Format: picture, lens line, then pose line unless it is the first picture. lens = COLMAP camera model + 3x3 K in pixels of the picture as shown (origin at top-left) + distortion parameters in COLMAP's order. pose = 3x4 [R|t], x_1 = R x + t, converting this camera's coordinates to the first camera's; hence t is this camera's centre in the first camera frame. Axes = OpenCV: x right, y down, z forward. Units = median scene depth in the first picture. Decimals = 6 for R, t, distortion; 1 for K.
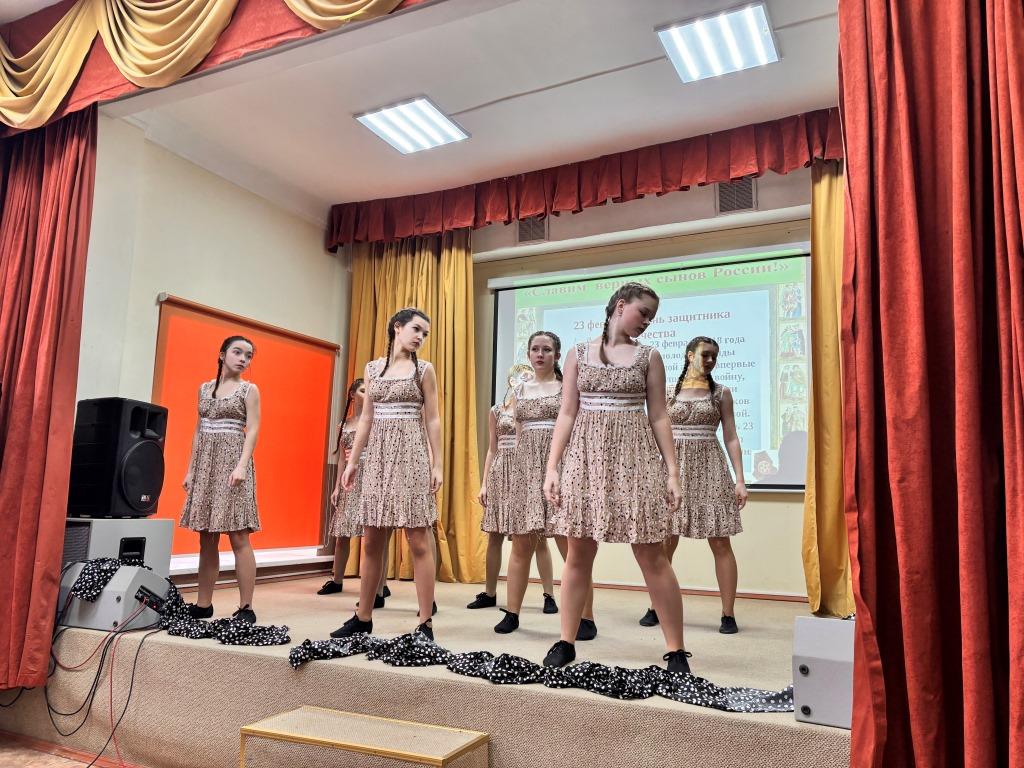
lens RADIAL K [[765.7, 0, 520.9], [0, 765.7, 384.9], [0, 0, 1]] dist [0.031228, -0.026305]
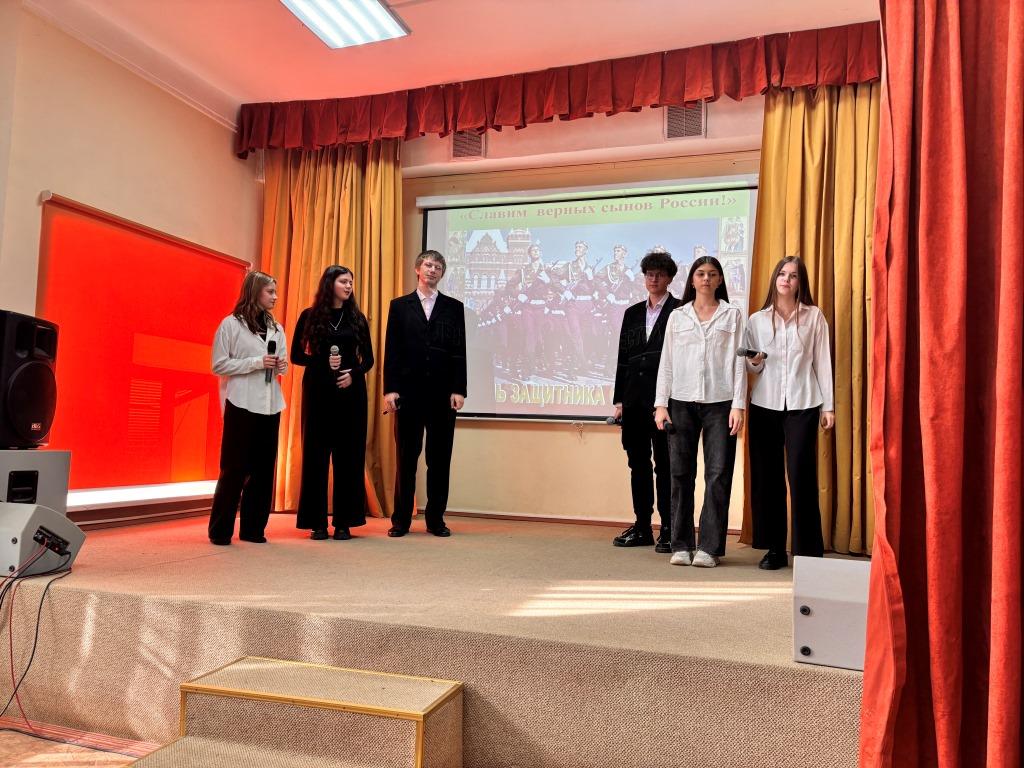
lens RADIAL K [[765.7, 0, 520.7], [0, 765.7, 383.3], [0, 0, 1]] dist [0.031228, -0.026305]
pose [[0.990293, 0.018178, 0.137801, -0.064072], [-0.029938, 0.996037, 0.083755, 0.008105], [-0.135732, -0.087068, 0.986912, 0.062555]]
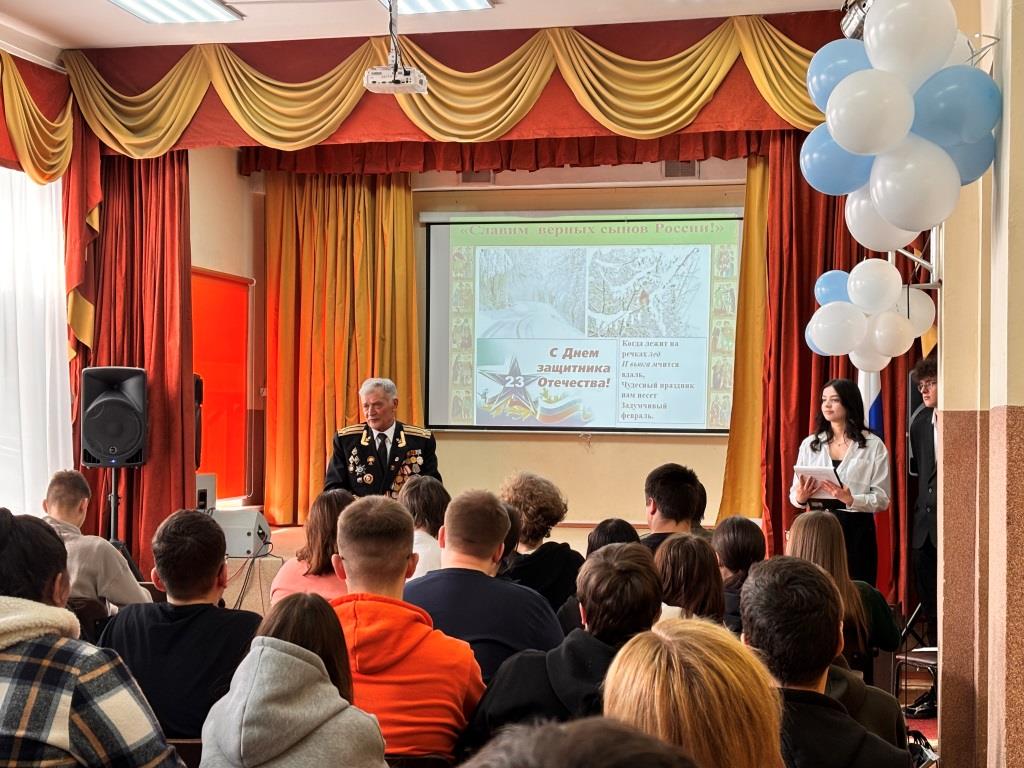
lens RADIAL K [[1563.9, 0, 520.6], [0, 1563.9, 383.6], [0, 0, 1]] dist [0.052687, 0.000000]
pose [[0.971769, -0.010088, 0.235719, -0.573680], [-0.022230, 0.990726, 0.134043, -0.289260], [-0.234885, -0.135499, 0.962533, -1.376654]]
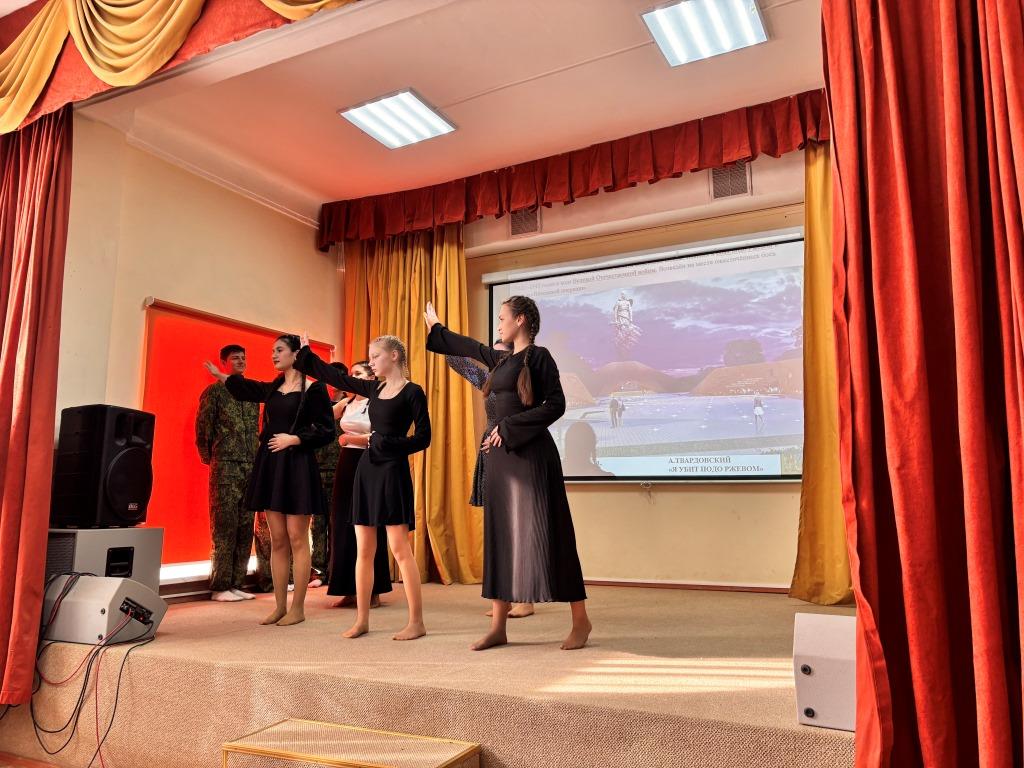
lens RADIAL K [[765.7, 0, 521.4], [0, 765.7, 376.3], [0, 0, 1]] dist [0.031228, -0.026305]
pose [[0.999544, -0.029016, -0.008327, 0.018615], [0.028956, 0.999555, -0.007173, 0.002640], [0.008531, 0.006929, 0.999940, 0.024053]]
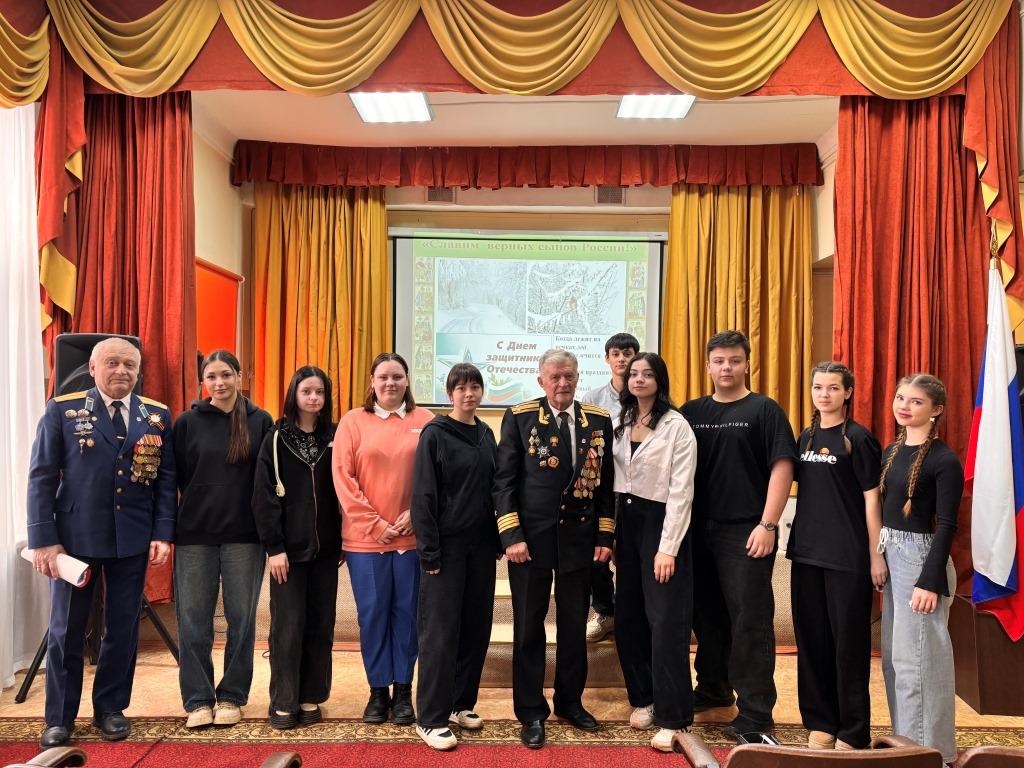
lens RADIAL K [[765.7, 0, 518.9], [0, 765.7, 387.8], [0, 0, 1]] dist [0.031228, -0.026305]
pose [[0.897499, -0.004784, 0.440990, -0.565236], [-0.058659, 0.989762, 0.130119, -0.094442], [-0.437098, -0.142650, 0.888030, -0.194552]]
